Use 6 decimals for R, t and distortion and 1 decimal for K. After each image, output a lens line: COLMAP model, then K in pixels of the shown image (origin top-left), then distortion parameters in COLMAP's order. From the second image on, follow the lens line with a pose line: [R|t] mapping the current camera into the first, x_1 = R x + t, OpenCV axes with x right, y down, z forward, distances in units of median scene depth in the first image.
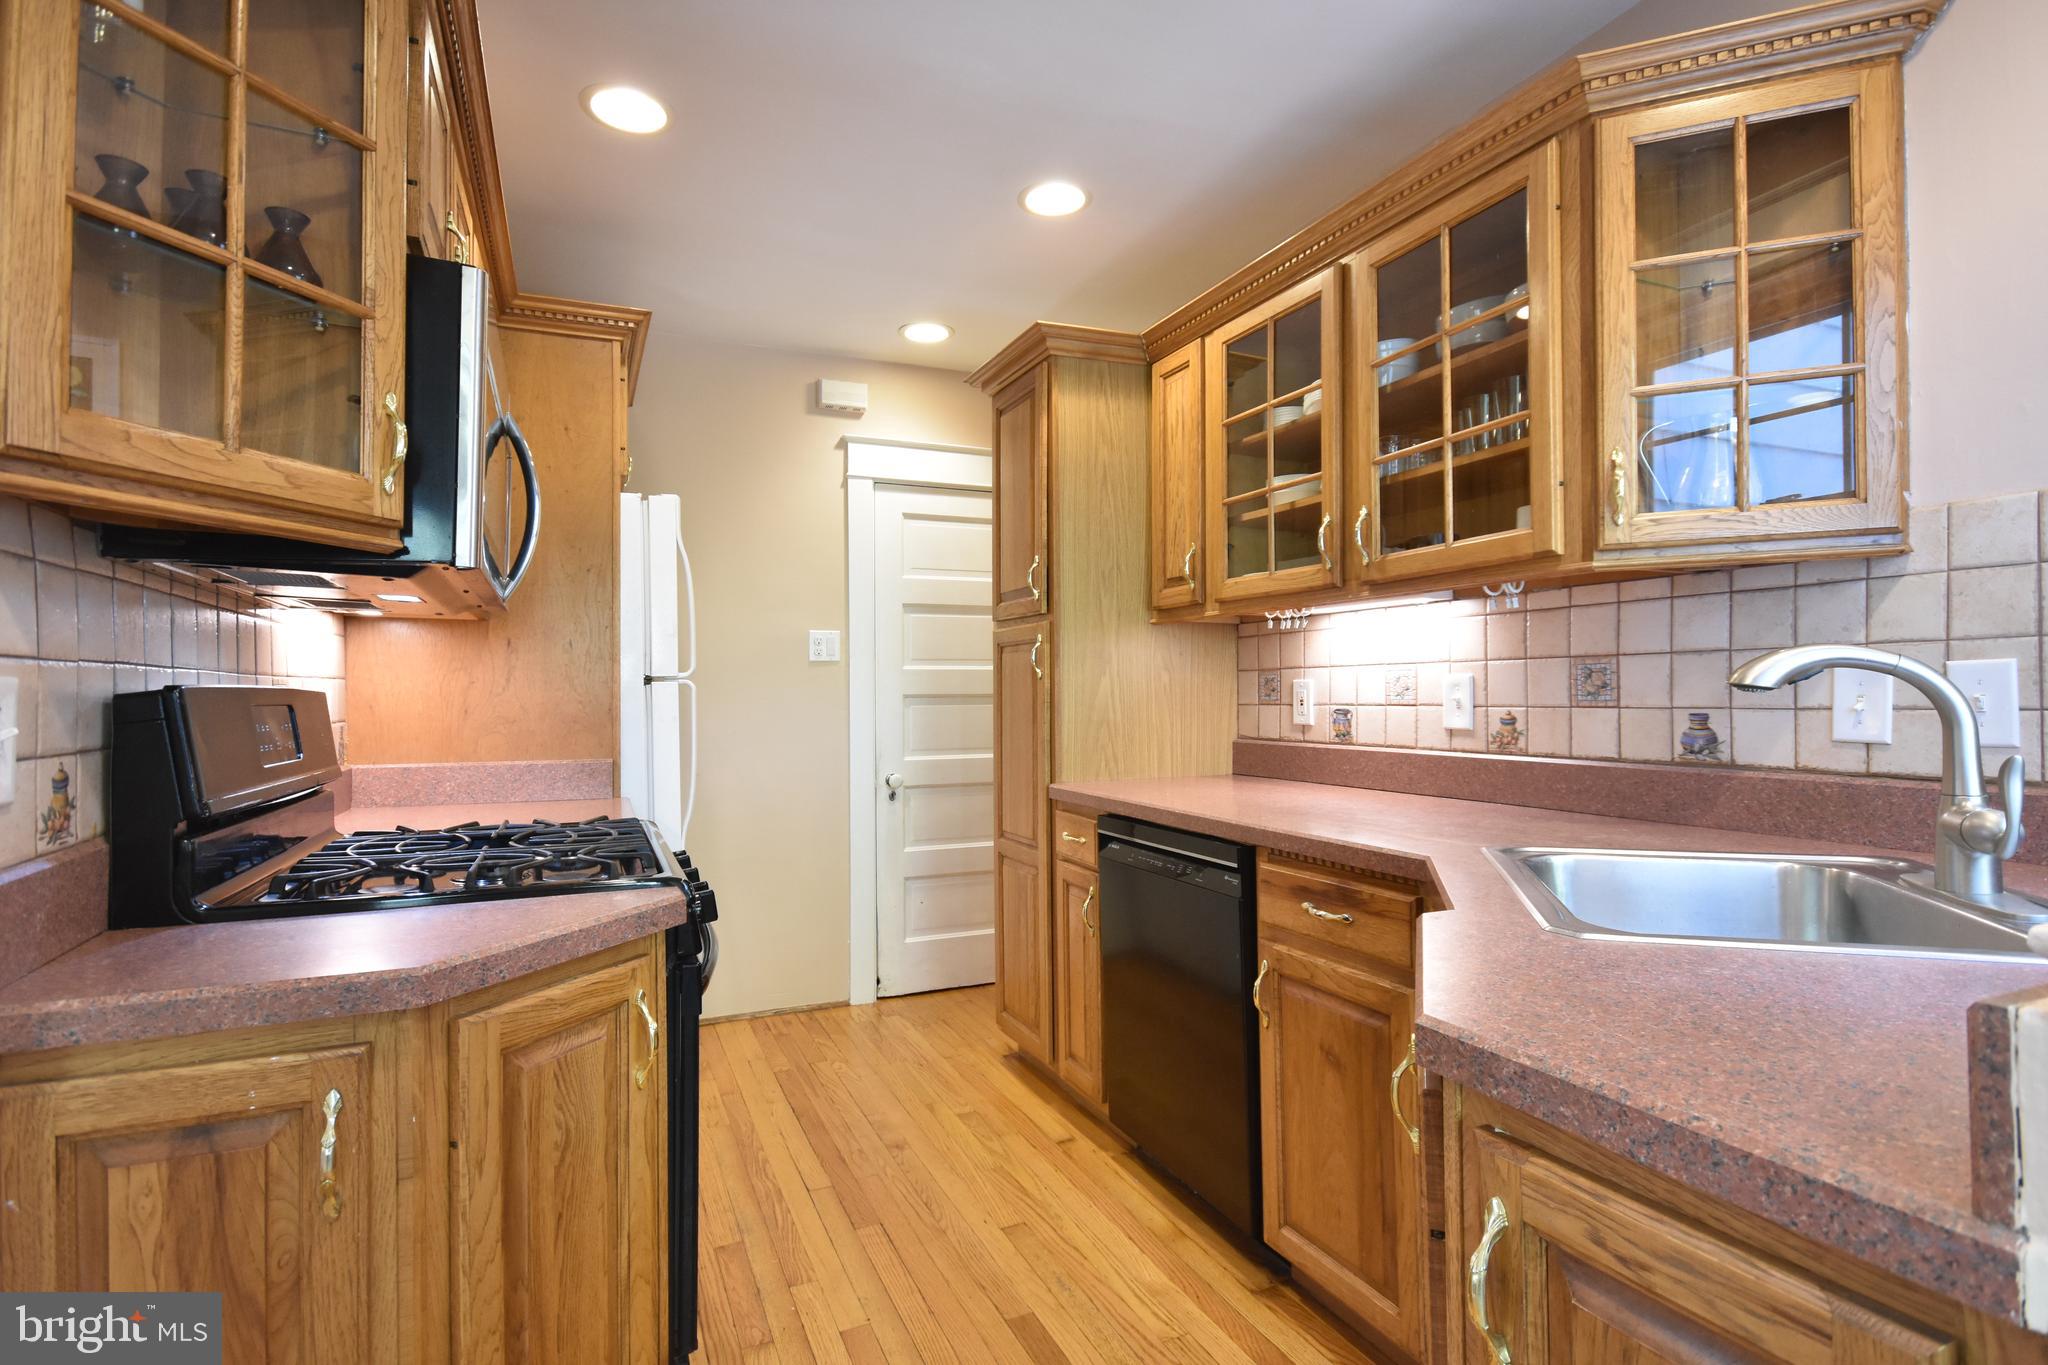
lens RADIAL K [[1013.2, 0, 1027.2], [0, 1013.2, 692.3], [0, 0, 1]] dist [0.012038, 0.001498]
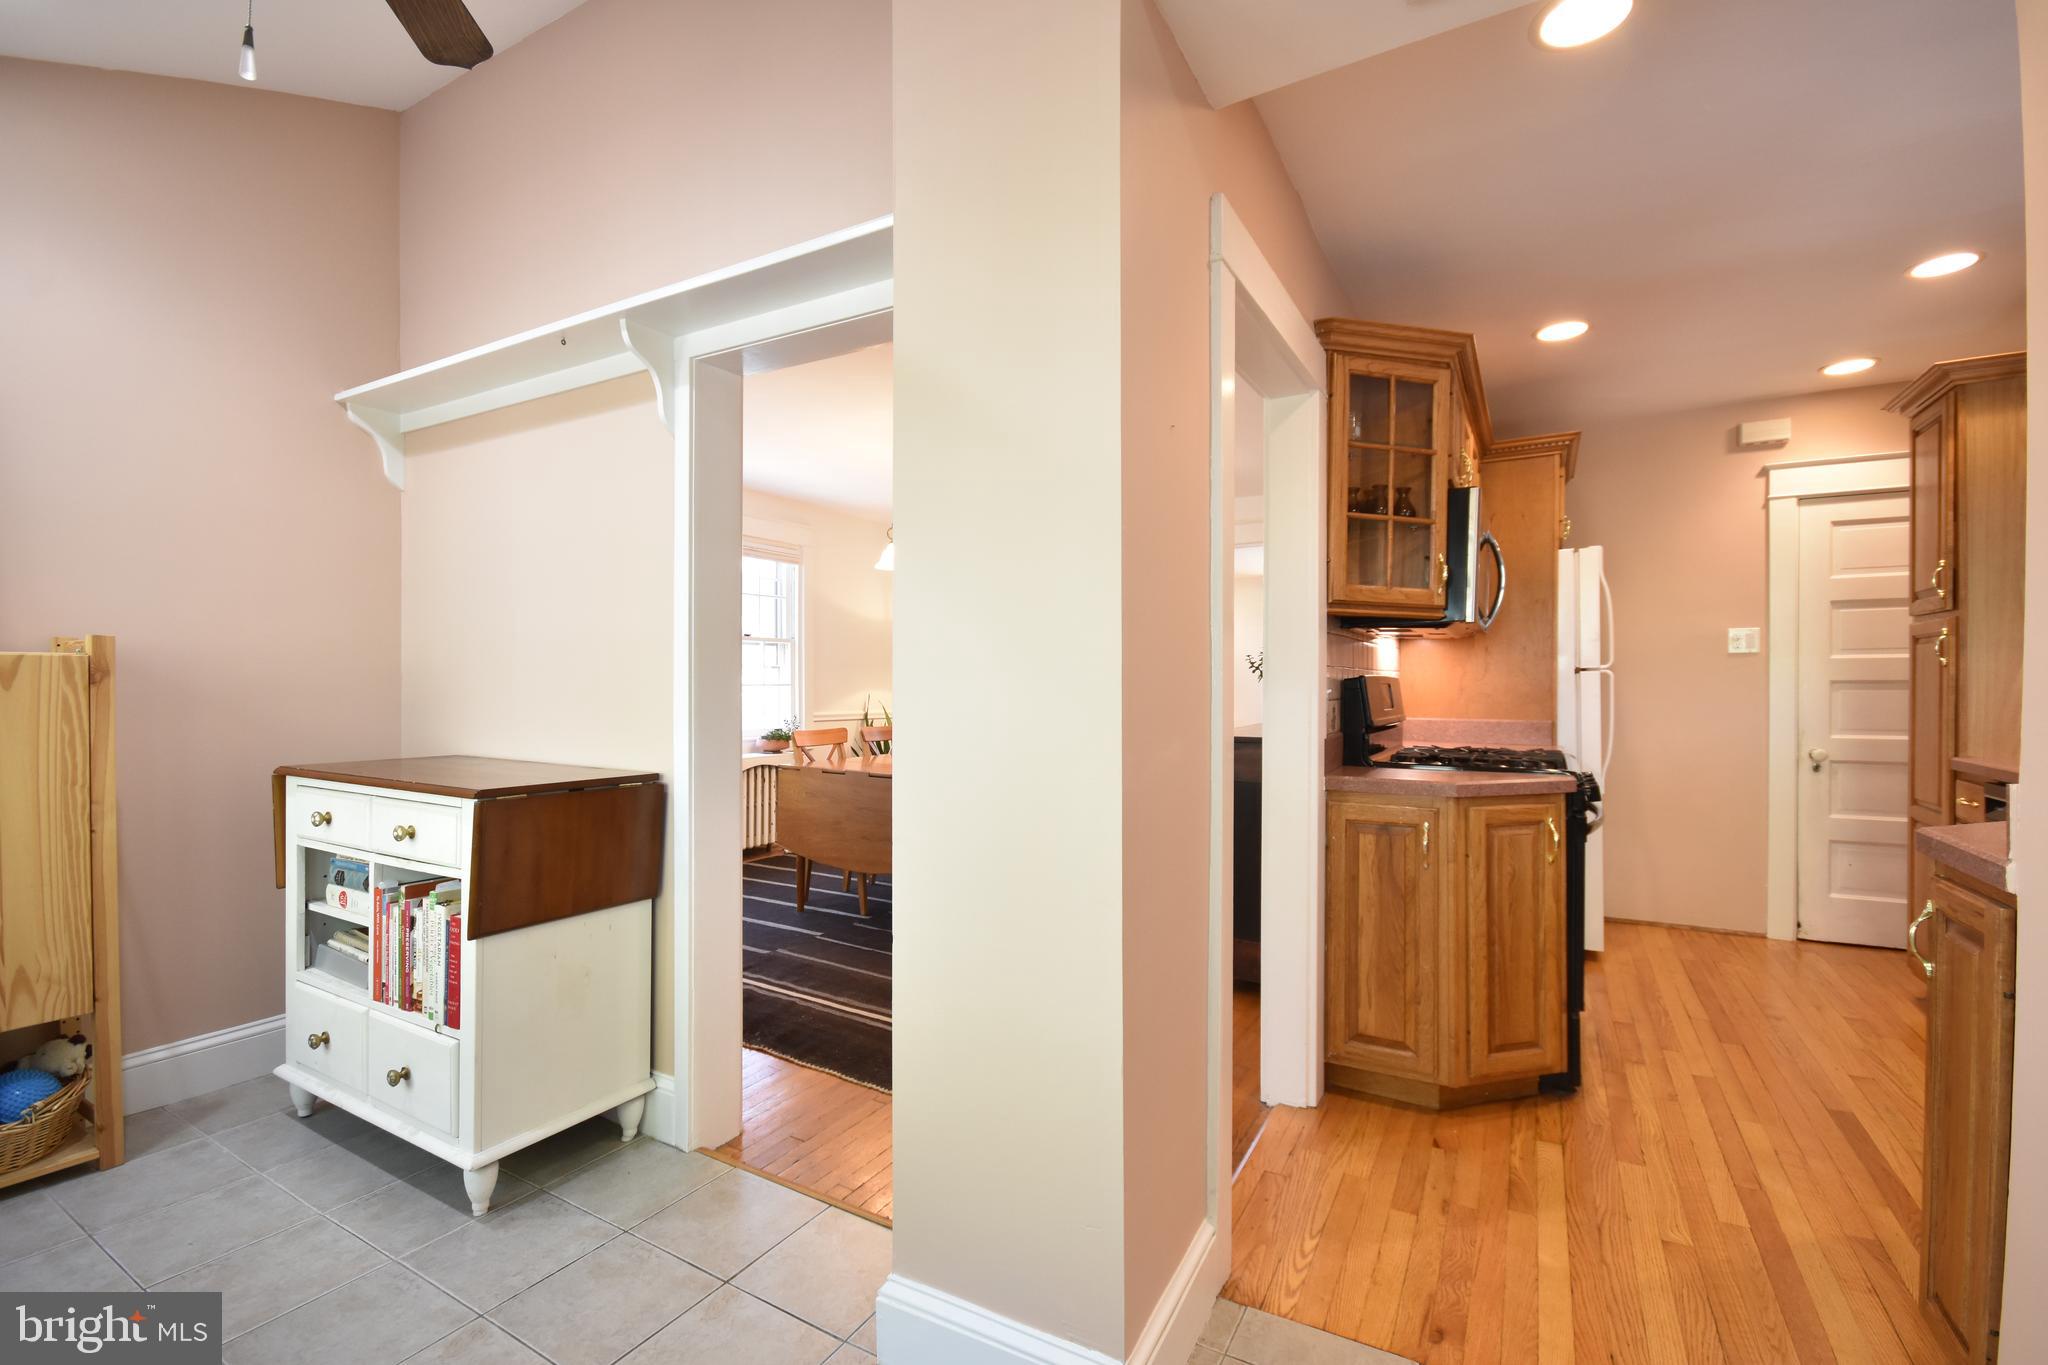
lens RADIAL K [[896.9, 0, 1025.9], [0, 896.9, 691.6], [0, 0, 1]] dist [0.023559, -0.019516]
pose [[0.590956, 0.010614, -0.806634, 0.331390], [-0.000006, 0.999913, 0.013153, 0.002420], [0.806704, -0.007768, 0.590905, -0.675405]]
